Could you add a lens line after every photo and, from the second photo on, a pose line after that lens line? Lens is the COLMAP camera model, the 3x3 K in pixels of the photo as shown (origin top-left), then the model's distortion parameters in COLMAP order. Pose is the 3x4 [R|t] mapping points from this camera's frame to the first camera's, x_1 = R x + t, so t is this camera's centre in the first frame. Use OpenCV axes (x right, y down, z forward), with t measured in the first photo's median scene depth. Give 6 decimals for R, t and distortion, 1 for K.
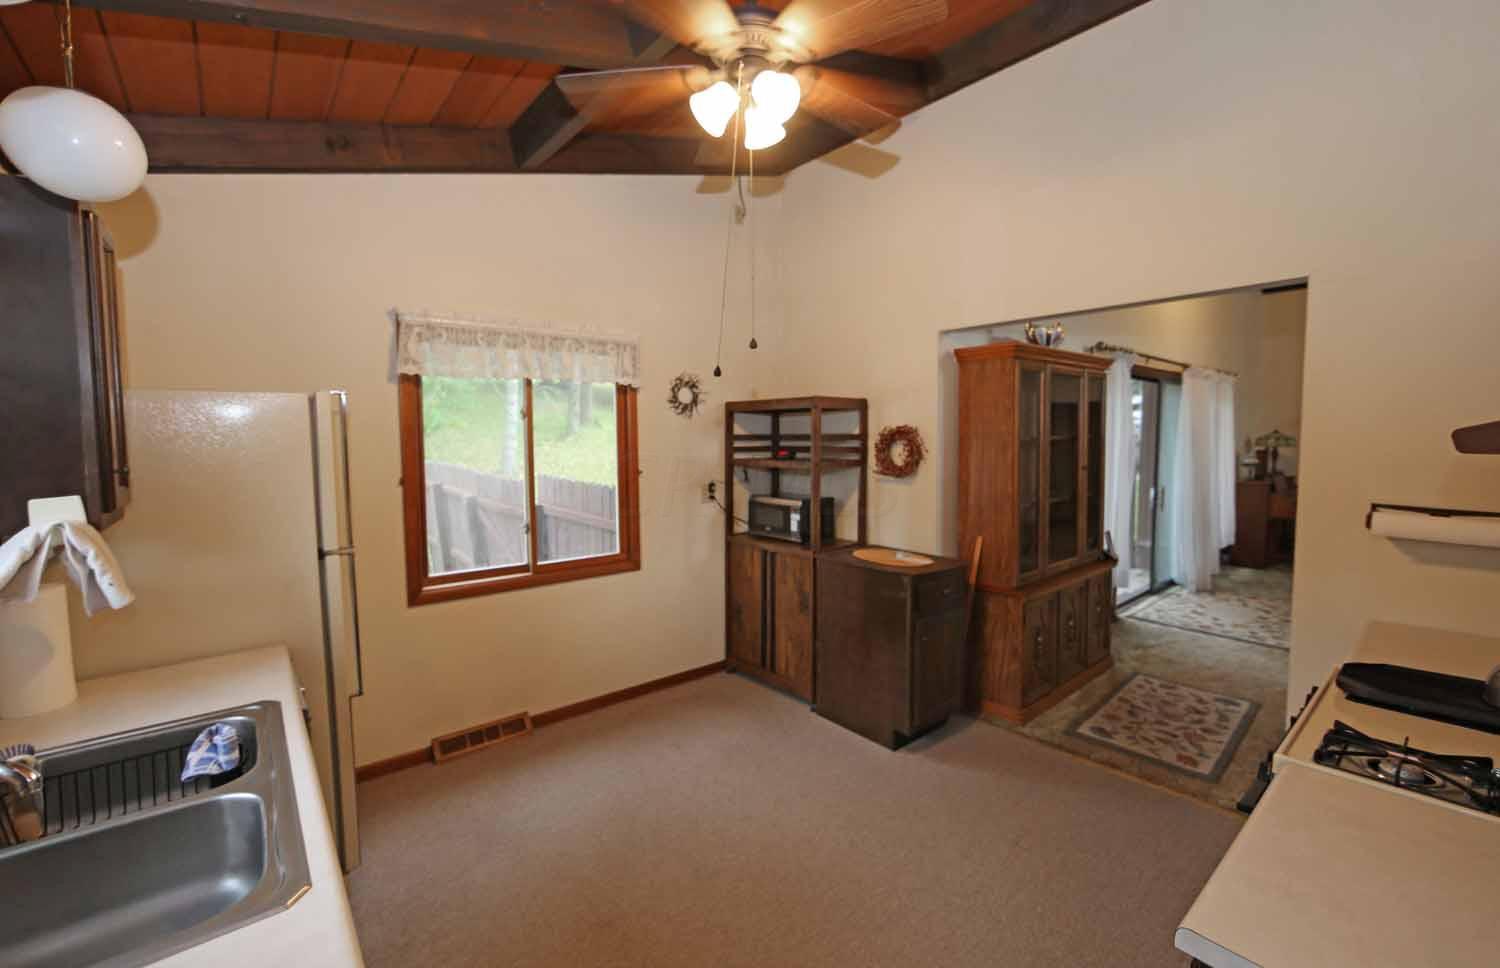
lens RADIAL K [[622.4, 0, 741.4], [0, 622.4, 475.2], [0, 0, 1]] dist [-0.002296, 0.000977]
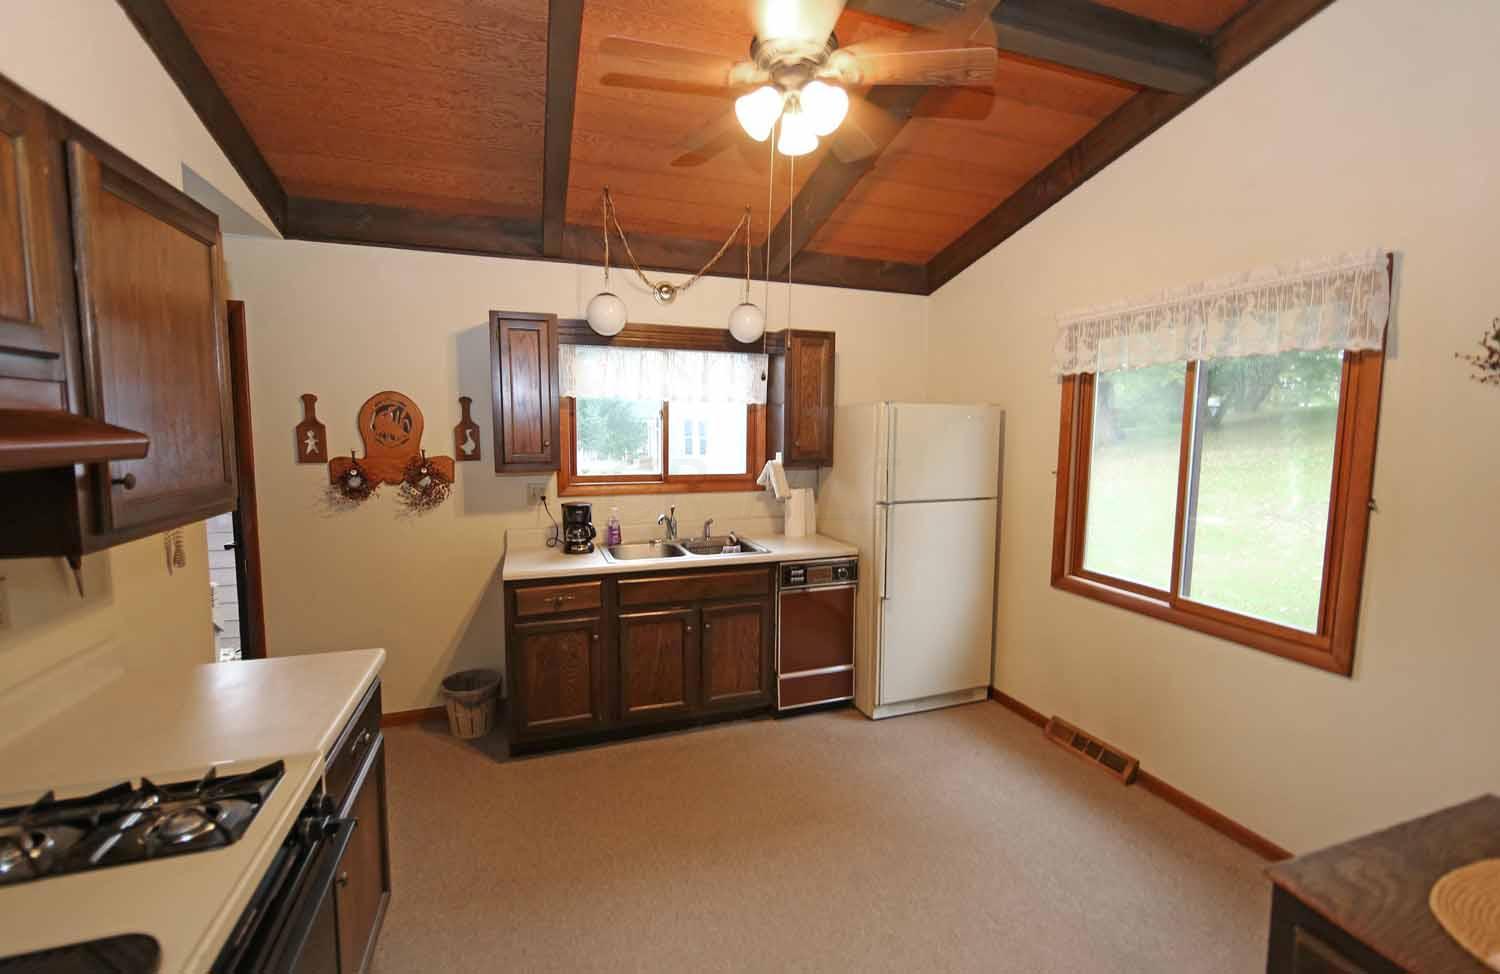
lens RADIAL K [[622.4, 0, 744.1], [0, 622.4, 480.6], [0, 0, 1]] dist [-0.002296, 0.000977]
pose [[-0.337058, 0.089061, -0.937262, 0.557903], [-0.064708, 0.990970, 0.117435, -0.057194], [0.939258, 0.100230, -0.328252, 0.694959]]
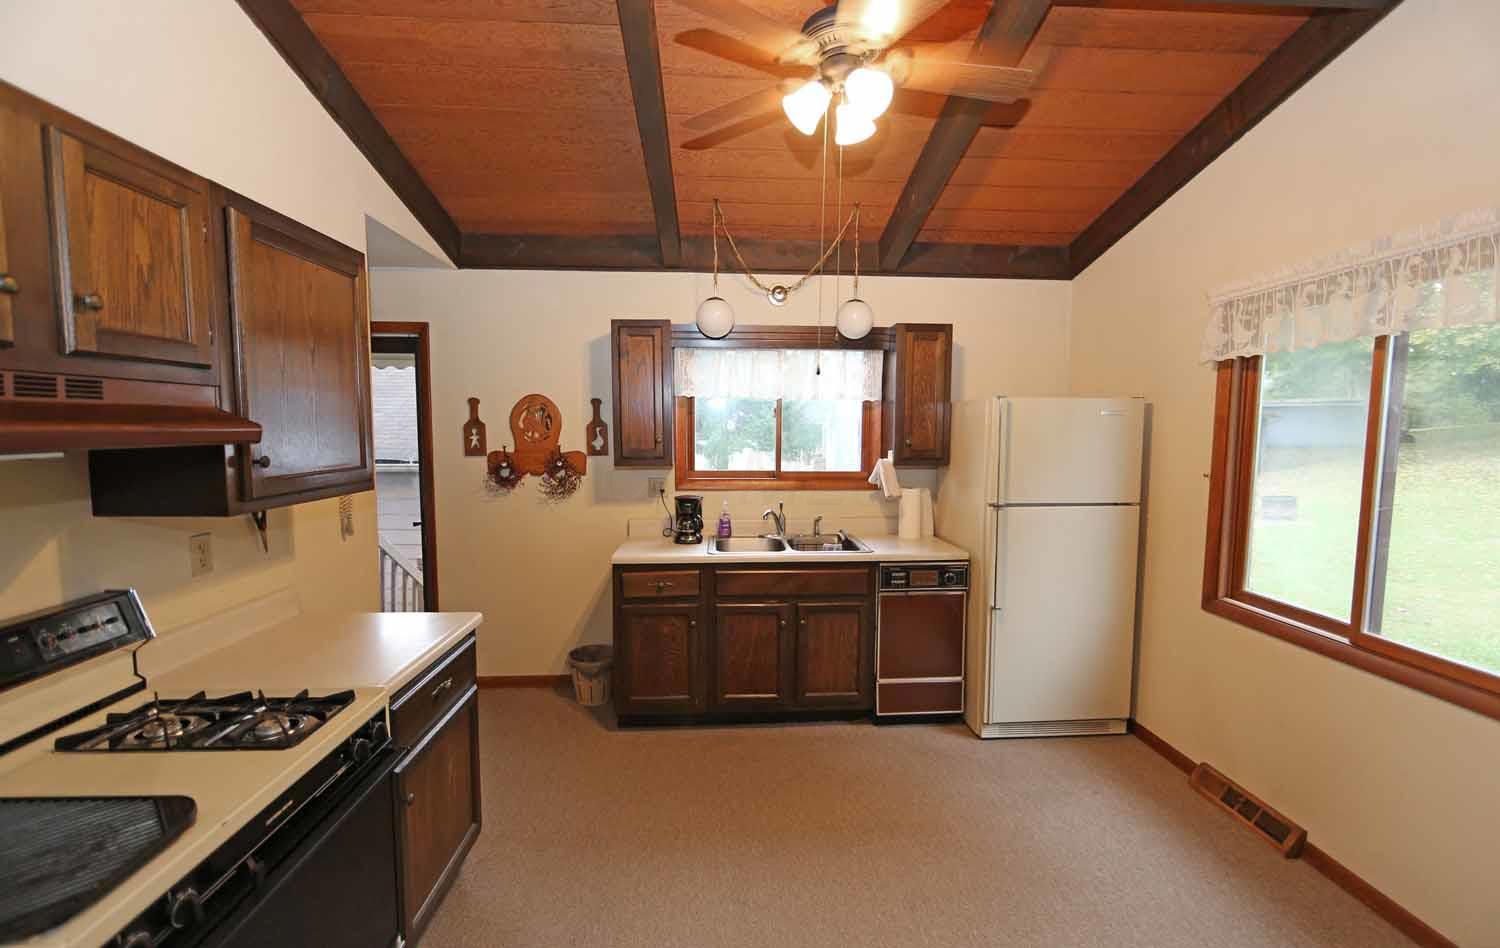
lens RADIAL K [[616.9, 0, 751.1], [0, 616.9, 473.4], [0, 0, 1]] dist [-0.004504, 0.001033]
pose [[-0.585033, 0.067590, -0.808188, 0.503836], [-0.050789, 0.991512, 0.119687, -0.057019], [0.809418, 0.111068, -0.576634, 0.803712]]
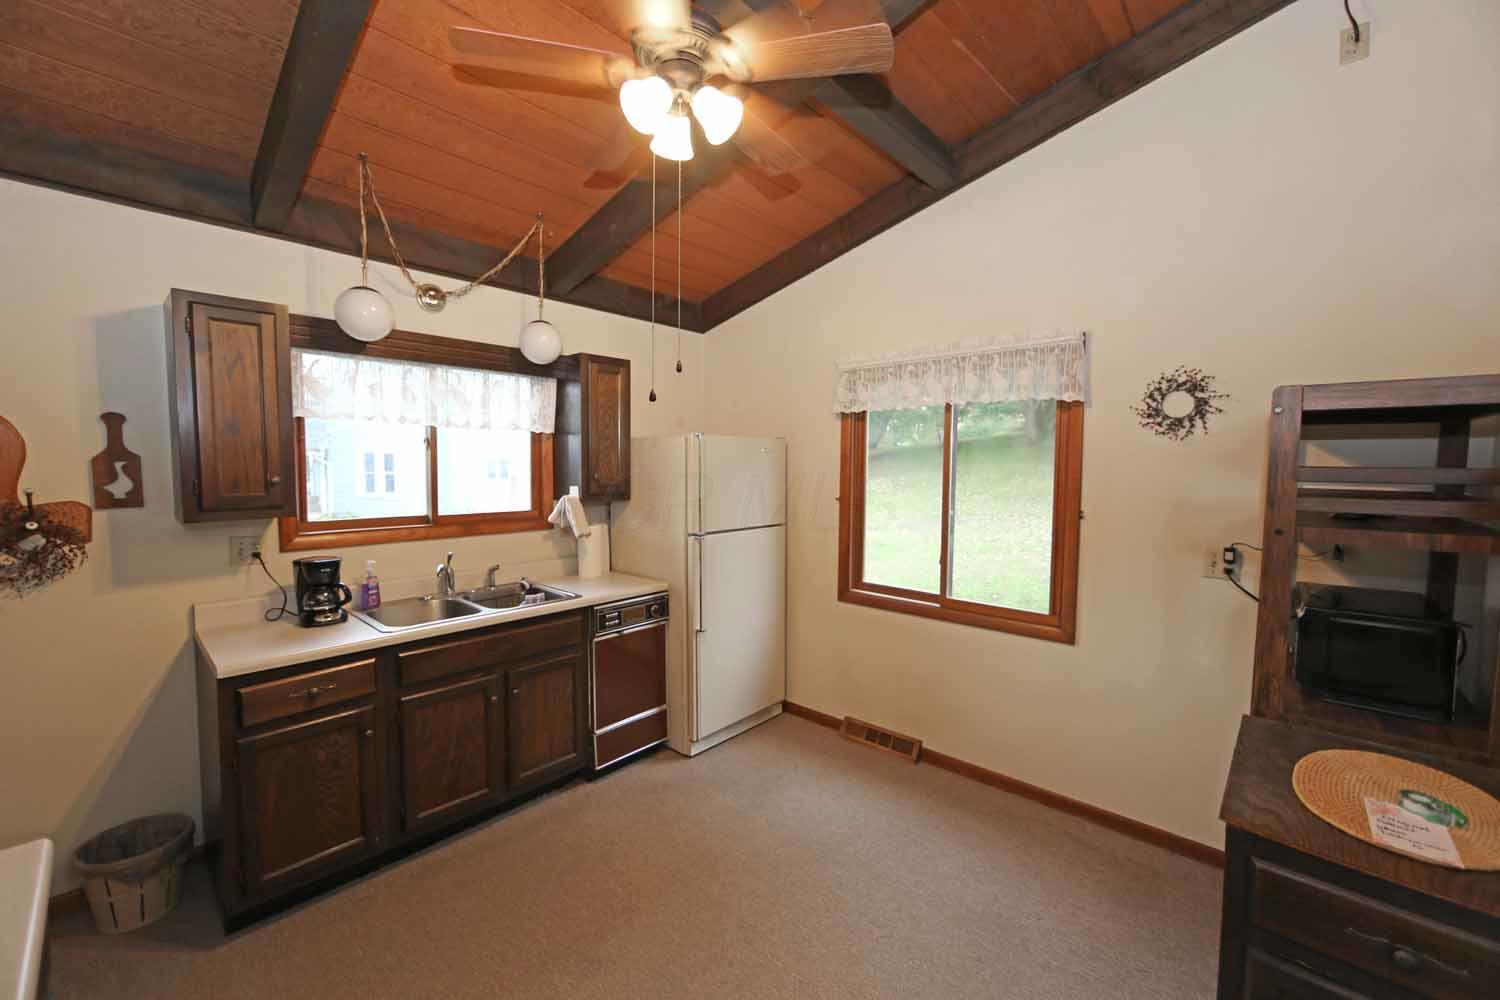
lens RADIAL K [[602.8, 0, 748.1], [0, 602.8, 493.7], [0, 0, 1]] dist [-0.002107, 0.001428]
pose [[0.148491, 0.061024, -0.987029, 0.509709], [-0.071507, 0.996144, 0.050830, -0.040022], [0.986325, 0.063032, 0.152282, 0.524053]]
